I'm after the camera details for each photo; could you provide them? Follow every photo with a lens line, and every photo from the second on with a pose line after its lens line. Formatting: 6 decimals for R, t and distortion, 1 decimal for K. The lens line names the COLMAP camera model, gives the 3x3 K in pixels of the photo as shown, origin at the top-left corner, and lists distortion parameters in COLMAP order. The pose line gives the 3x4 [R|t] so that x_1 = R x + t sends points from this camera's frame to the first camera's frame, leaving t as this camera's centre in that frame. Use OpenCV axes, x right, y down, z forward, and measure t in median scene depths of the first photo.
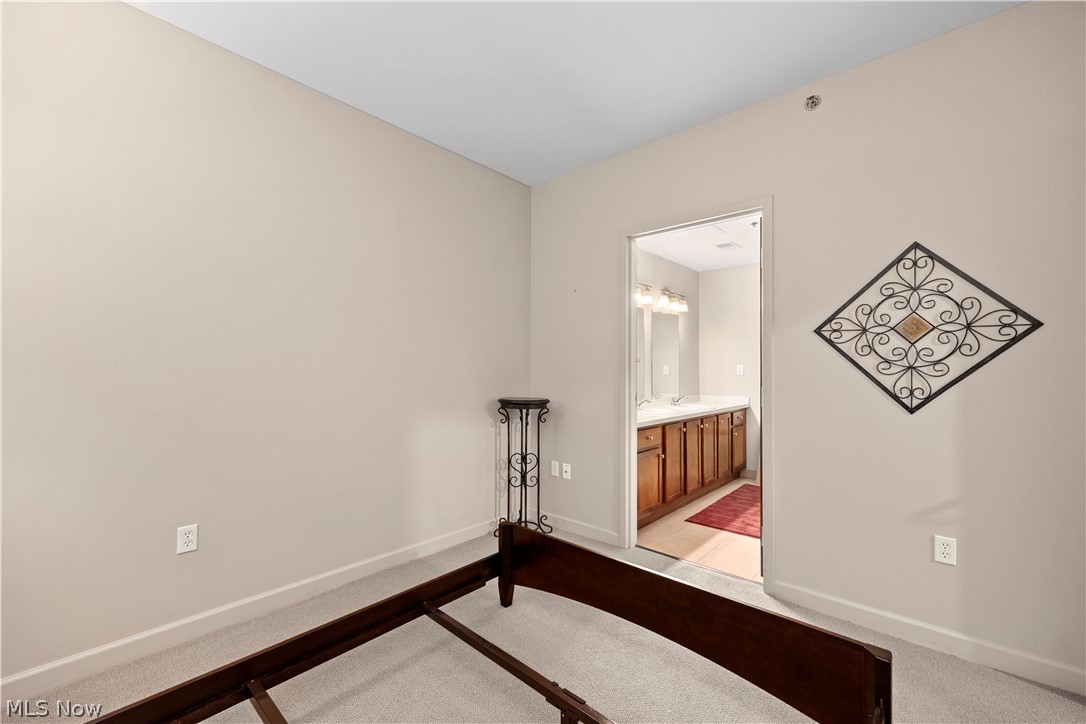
lens RADIAL K [[437.9, 0, 528.7], [0, 437.9, 369.1], [0, 0, 1]] dist [-0.000583, -0.000104]
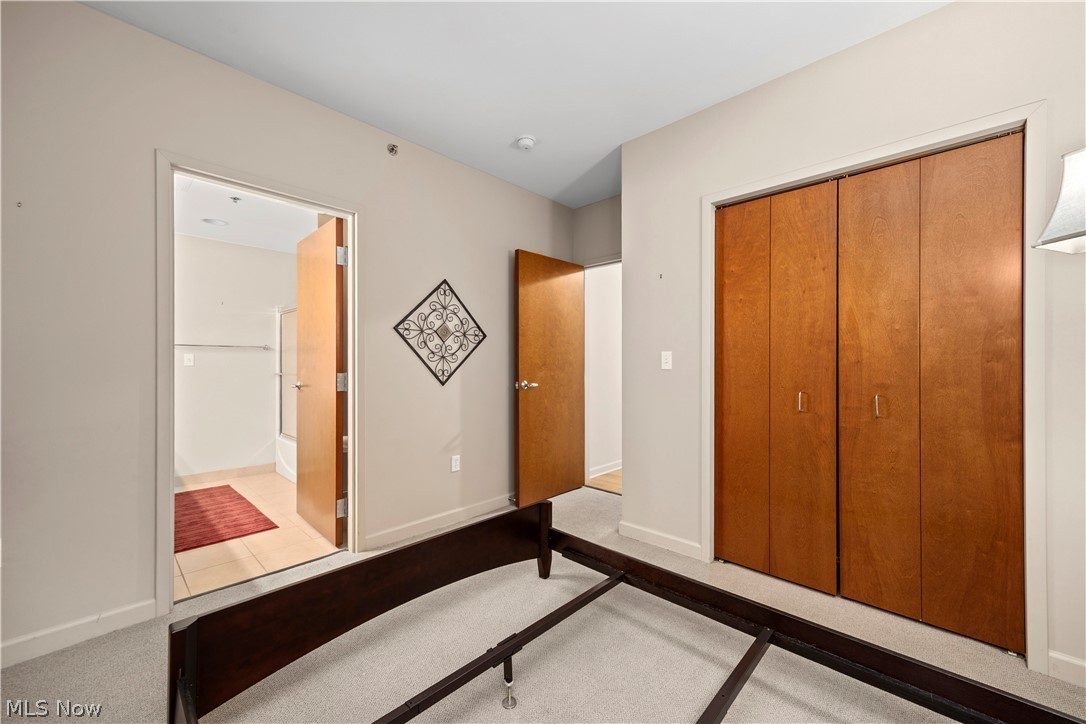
lens RADIAL K [[429.1, 0, 545.7], [0, 429.1, 364.9], [0, 0, 1]] dist [-0.000667, -0.000007]
pose [[0.004541, -0.006556, 0.999968, -0.679843], [-0.005618, 0.999963, 0.006581, 0.012810], [-0.999974, -0.005648, 0.004504, 0.601361]]
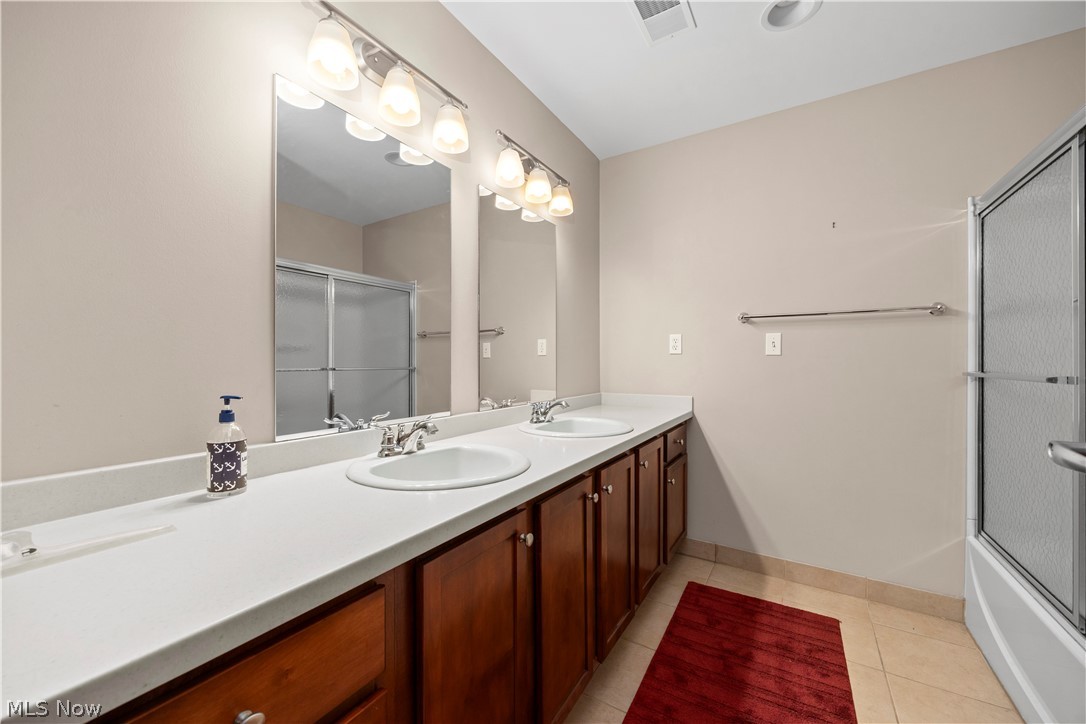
lens RADIAL K [[429.1, 0, 545.7], [0, 429.1, 364.9], [0, 0, 1]] dist [-0.000667, -0.000007]
pose [[0.975941, -0.005965, 0.217952, 0.577548], [0.004140, 0.999952, 0.008829, 0.053864], [-0.217994, -0.007714, 0.975920, 1.385684]]
